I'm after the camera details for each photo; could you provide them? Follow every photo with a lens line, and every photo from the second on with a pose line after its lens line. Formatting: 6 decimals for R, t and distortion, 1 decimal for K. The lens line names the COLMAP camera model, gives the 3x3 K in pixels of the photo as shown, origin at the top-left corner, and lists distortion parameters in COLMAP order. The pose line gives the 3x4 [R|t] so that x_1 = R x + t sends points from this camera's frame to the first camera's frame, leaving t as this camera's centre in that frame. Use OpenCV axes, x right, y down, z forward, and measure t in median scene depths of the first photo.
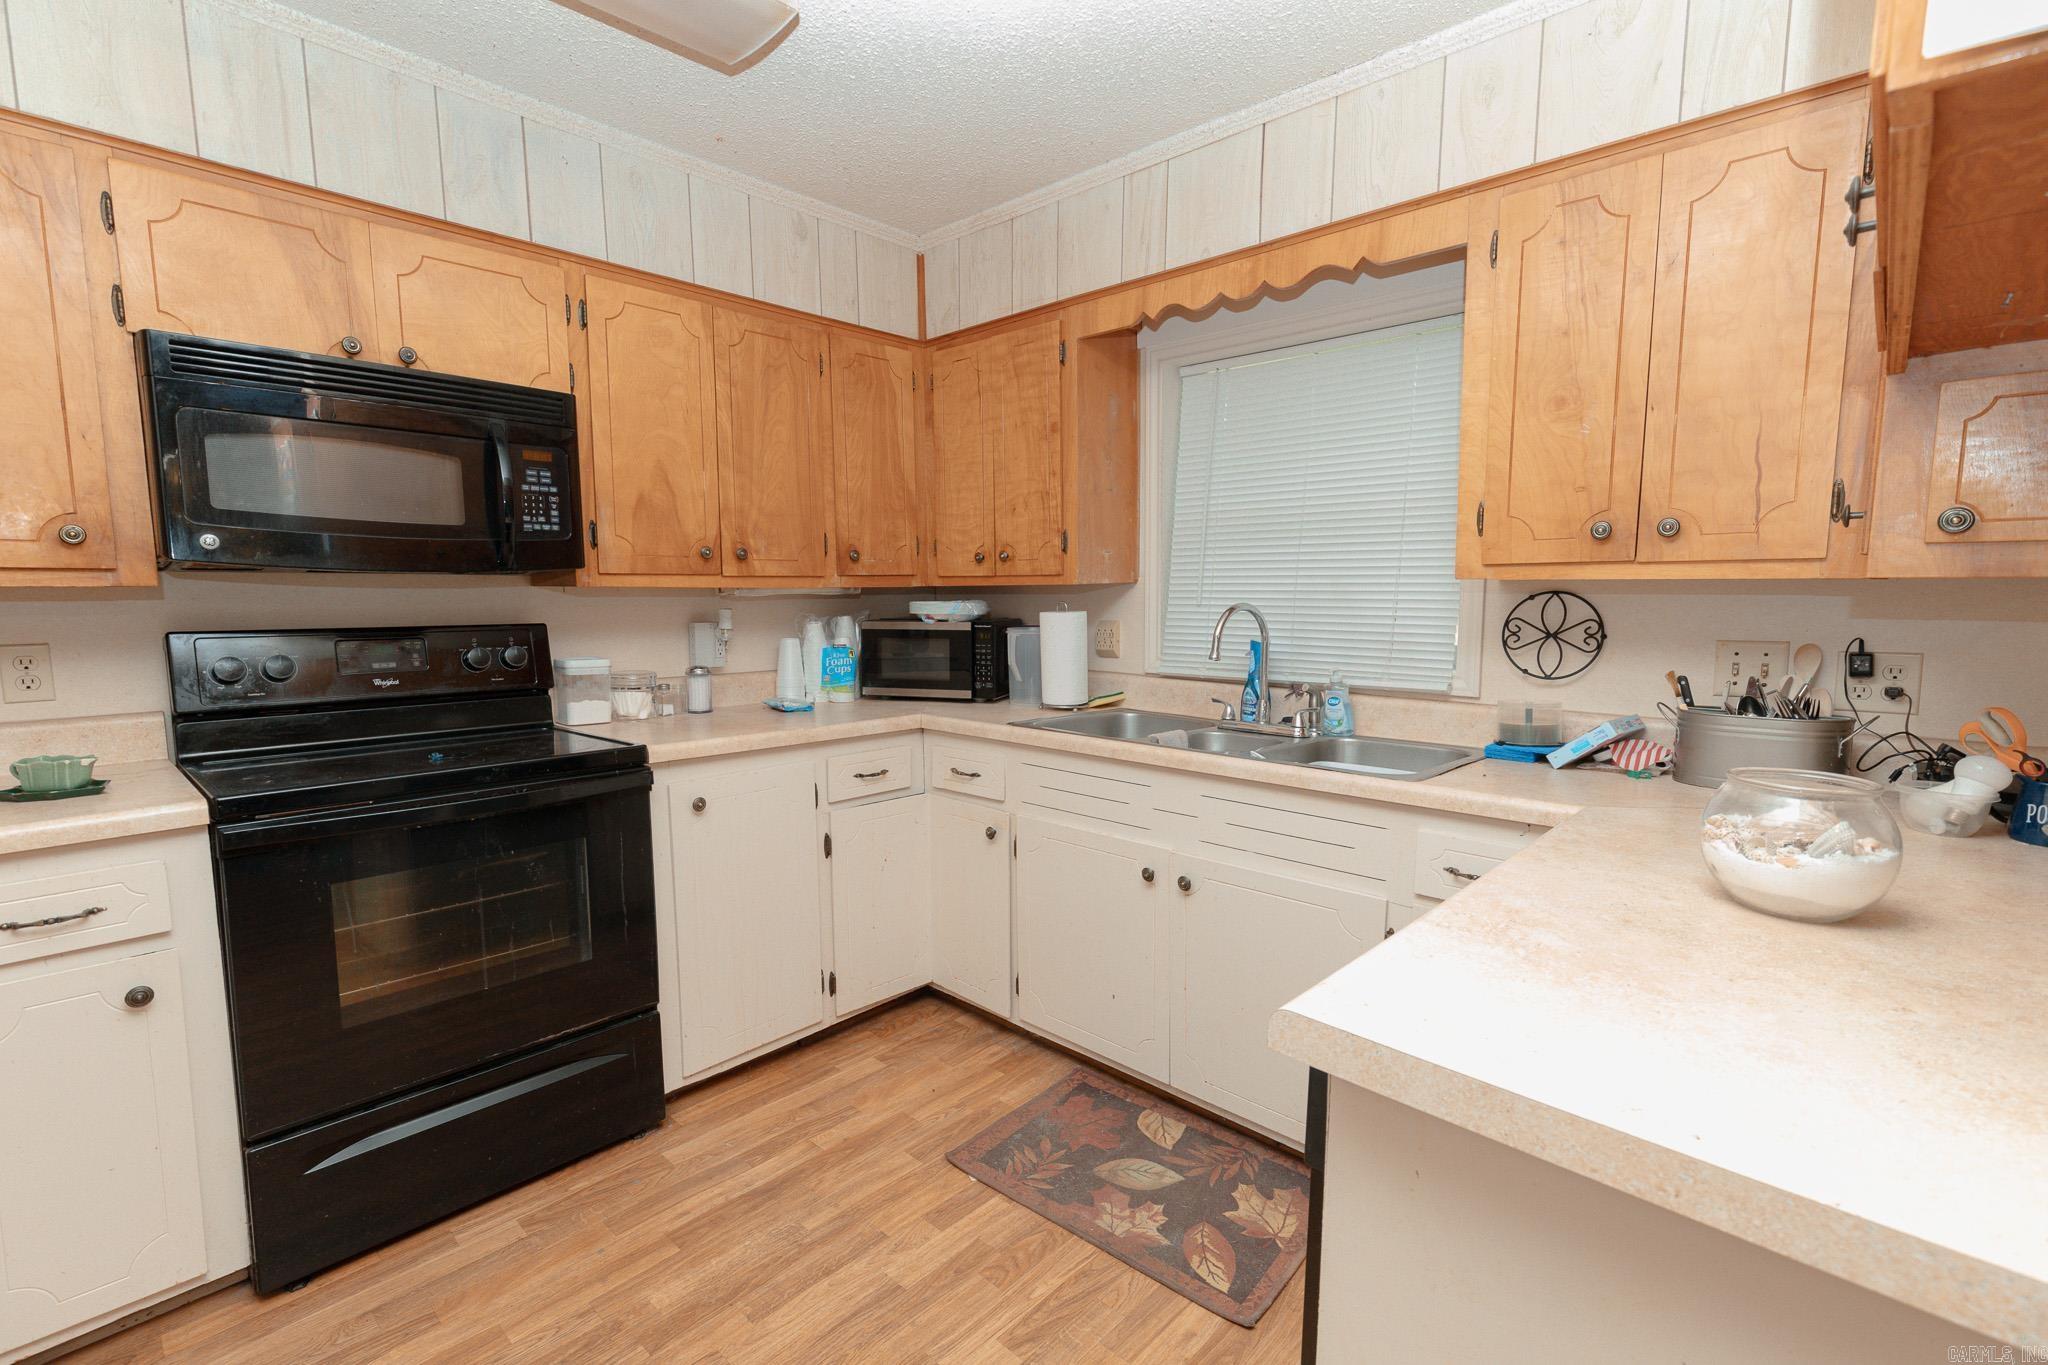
lens RADIAL K [[878.8, 0, 1024.0], [0, 878.8, 682.5], [0, 0, 1]] dist [0.013300, -0.004653]
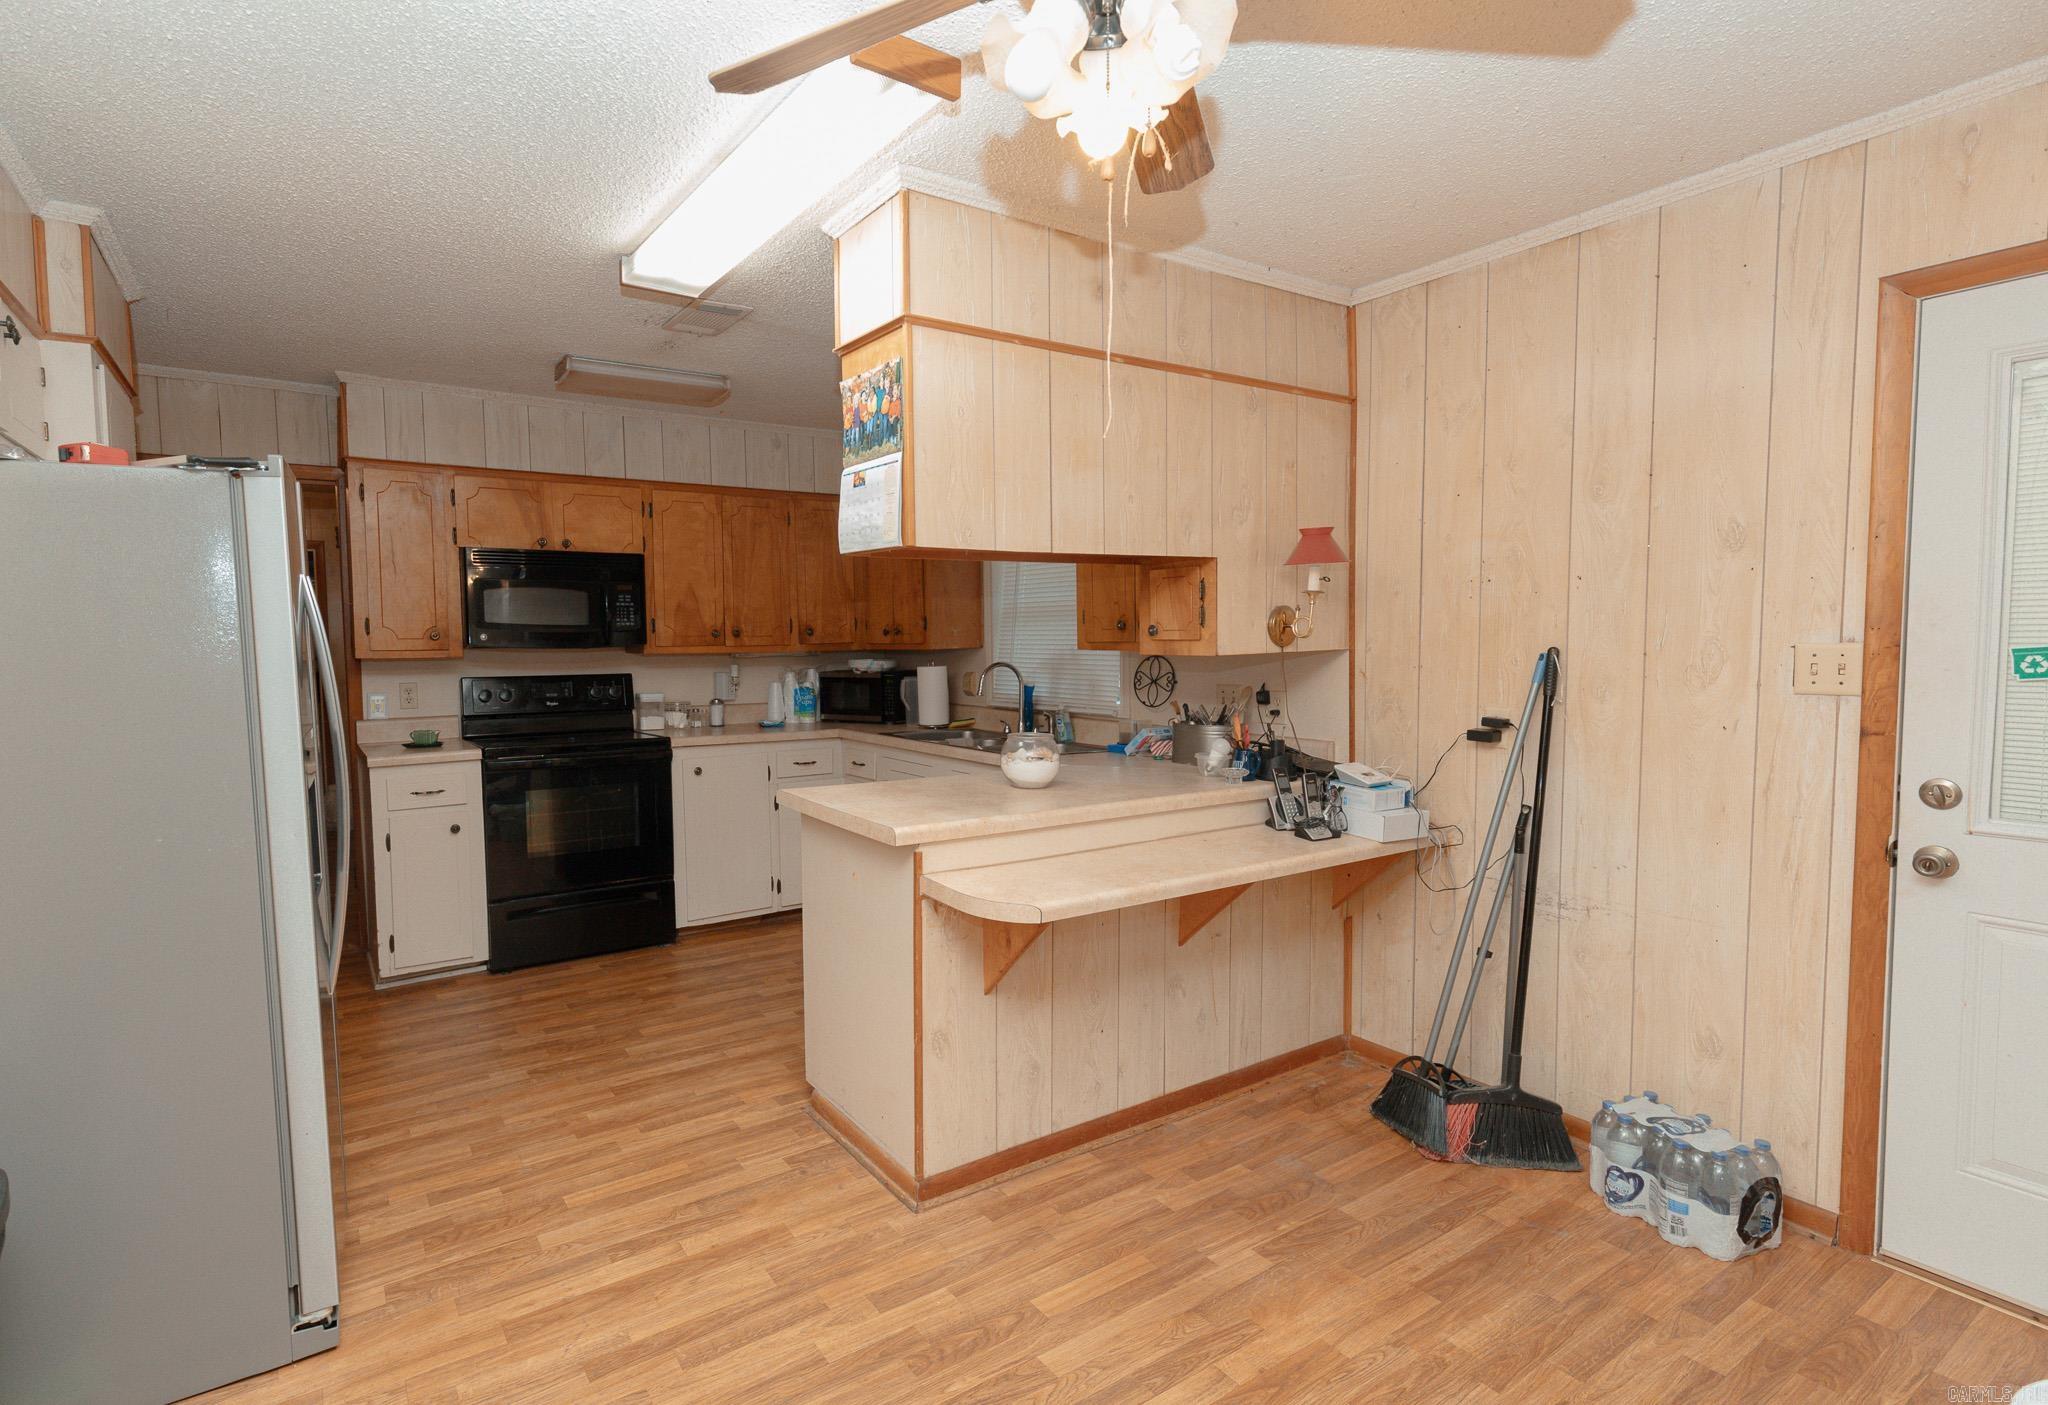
lens RADIAL K [[1041.2, 0, 1024.0], [0, 1041.2, 702.5], [0, 0, 1]] dist [0.001134, 0.000224]
pose [[0.976723, 0.007845, -0.214361, 0.770843], [-0.016133, 0.999187, -0.036941, 0.064307], [0.213897, 0.039540, 0.976056, -0.999949]]
